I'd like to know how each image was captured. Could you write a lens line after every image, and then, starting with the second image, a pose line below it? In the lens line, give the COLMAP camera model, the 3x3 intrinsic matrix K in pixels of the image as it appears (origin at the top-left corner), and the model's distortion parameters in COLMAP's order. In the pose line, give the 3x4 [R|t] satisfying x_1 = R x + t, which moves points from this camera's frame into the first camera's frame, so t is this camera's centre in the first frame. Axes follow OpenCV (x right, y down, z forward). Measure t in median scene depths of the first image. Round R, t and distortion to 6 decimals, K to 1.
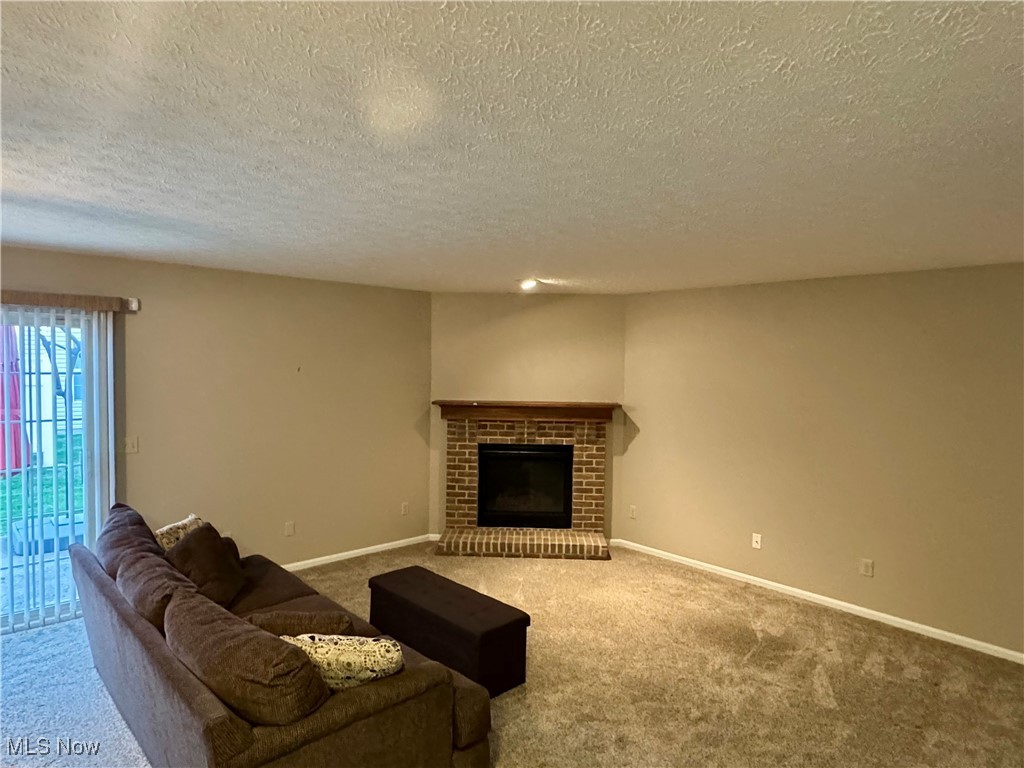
lens RADIAL K [[618.3, 0, 512.0], [0, 618.3, 384.0], [0, 0, 1]] dist [0.000367, 0.001432]
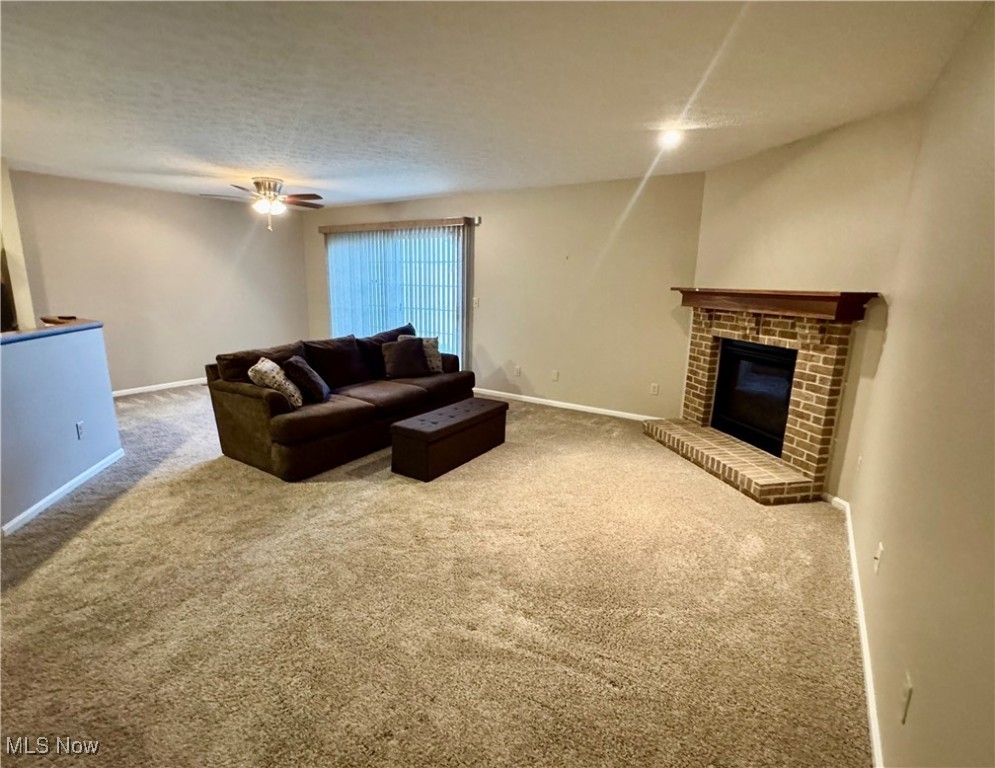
lens RADIAL K [[492.0, 0, 479.5], [0, 492.0, 386.7], [0, 0, 1]] dist [0.000045, -0.000011]
pose [[0.211635, 0.192254, -0.958253, 0.582469], [-0.051405, 0.981294, 0.185524, 0.052847], [0.975996, 0.009996, 0.217559, 0.509770]]
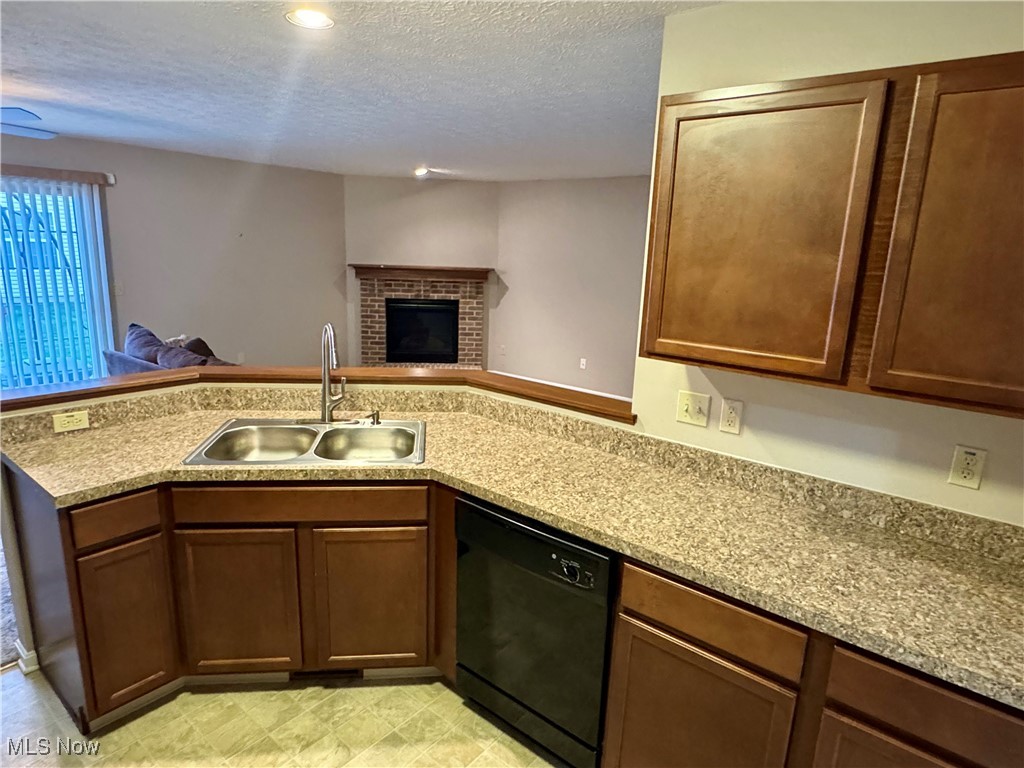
lens RADIAL K [[618.3, 0, 512.0], [0, 618.3, 384.0], [0, 0, 1]] dist [0.000367, 0.001432]
pose [[0.989128, -0.014259, 0.146366, 0.015720], [-0.012822, 0.983136, 0.182428, 0.033469], [-0.146499, -0.182321, 0.972264, -0.329703]]
